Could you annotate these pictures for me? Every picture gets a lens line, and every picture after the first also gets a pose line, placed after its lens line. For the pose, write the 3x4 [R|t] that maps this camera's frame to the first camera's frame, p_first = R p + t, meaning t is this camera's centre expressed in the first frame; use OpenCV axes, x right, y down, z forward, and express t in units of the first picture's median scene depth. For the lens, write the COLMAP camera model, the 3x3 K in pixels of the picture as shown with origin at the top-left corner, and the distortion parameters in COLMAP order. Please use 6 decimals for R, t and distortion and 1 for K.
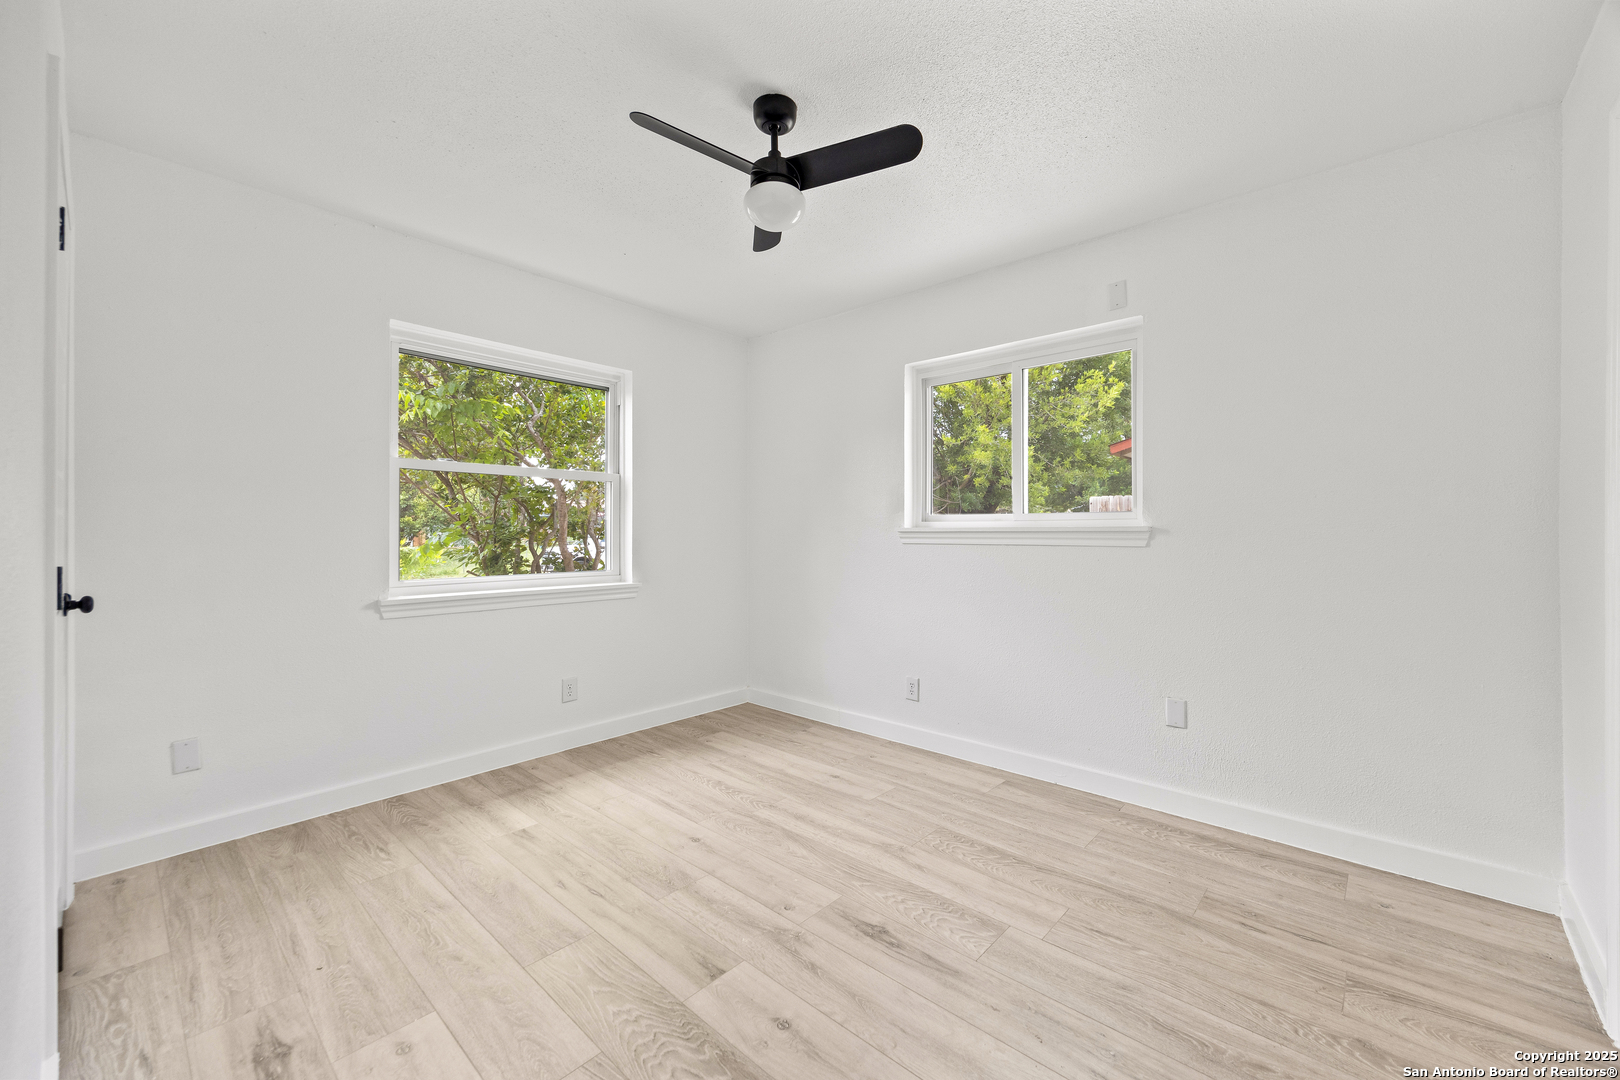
lens RADIAL K [[633.4, 0, 812.4], [0, 633.4, 534.3], [0, 0, 1]] dist [-0.001020, -0.000023]
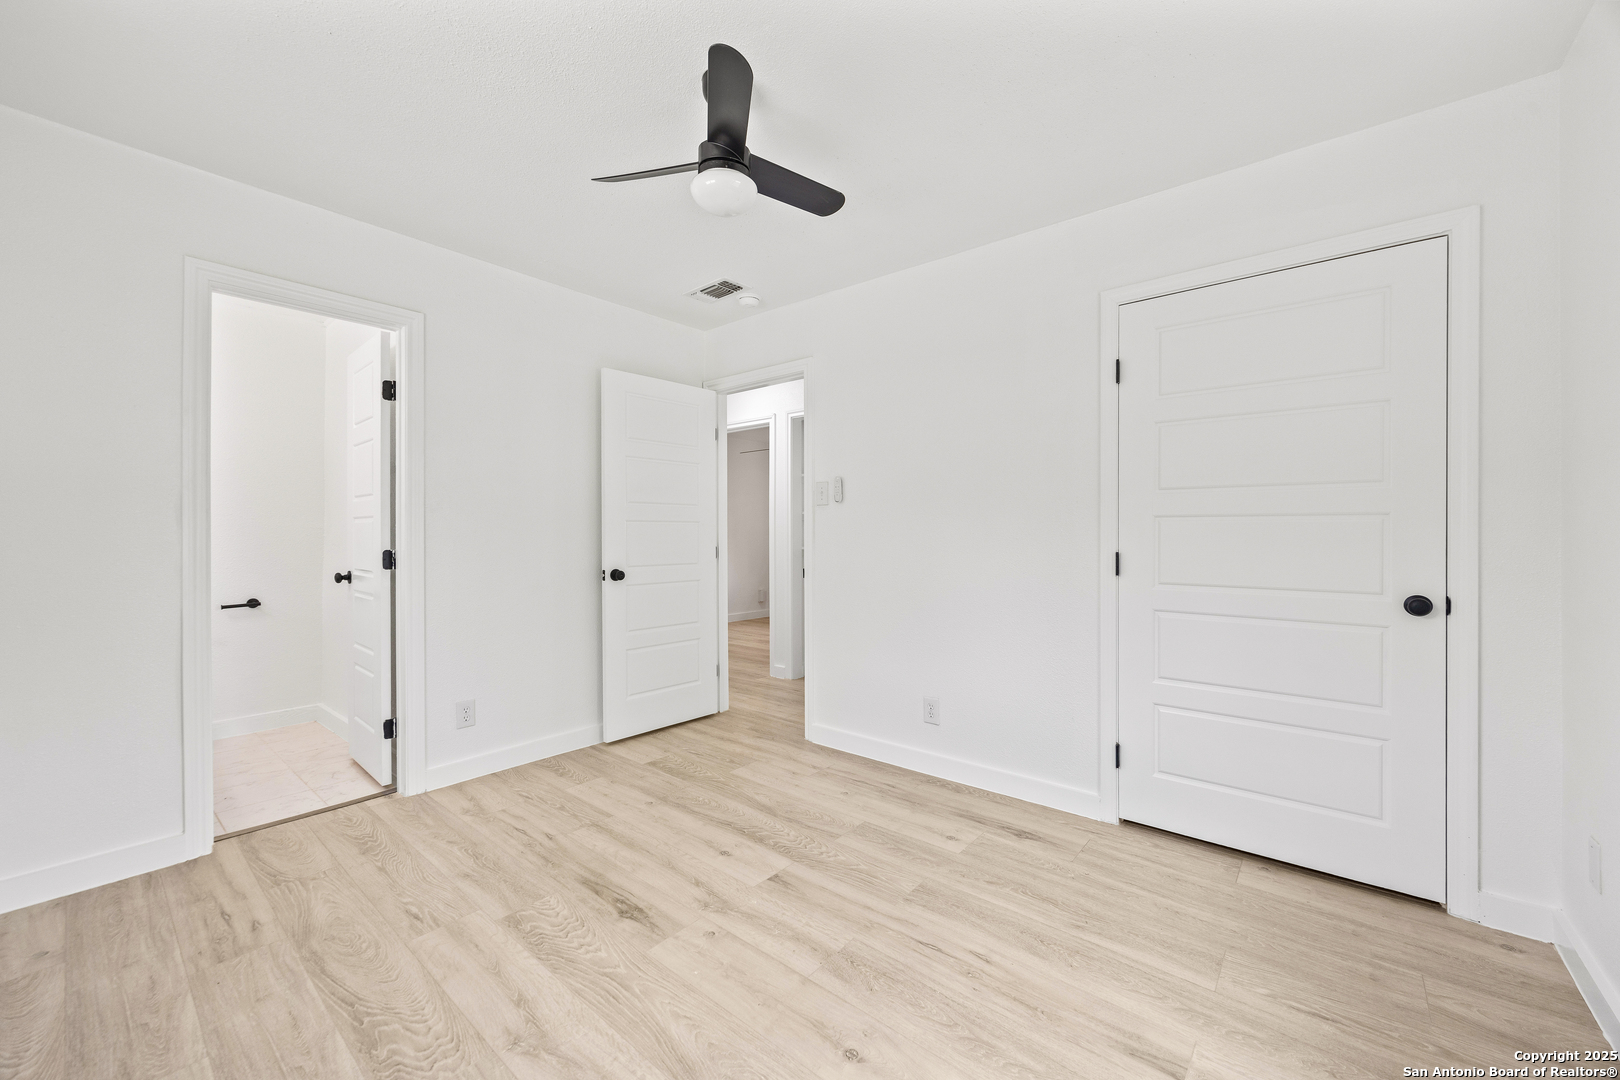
lens RADIAL K [[633.4, 0, 806.1], [0, 633.4, 531.9], [0, 0, 1]] dist [-0.001020, -0.000023]
pose [[-0.999595, 0.005758, -0.027857, -0.161024], [0.005614, 0.999970, 0.005247, -0.010300], [0.027886, 0.005088, -0.999598, 1.992644]]
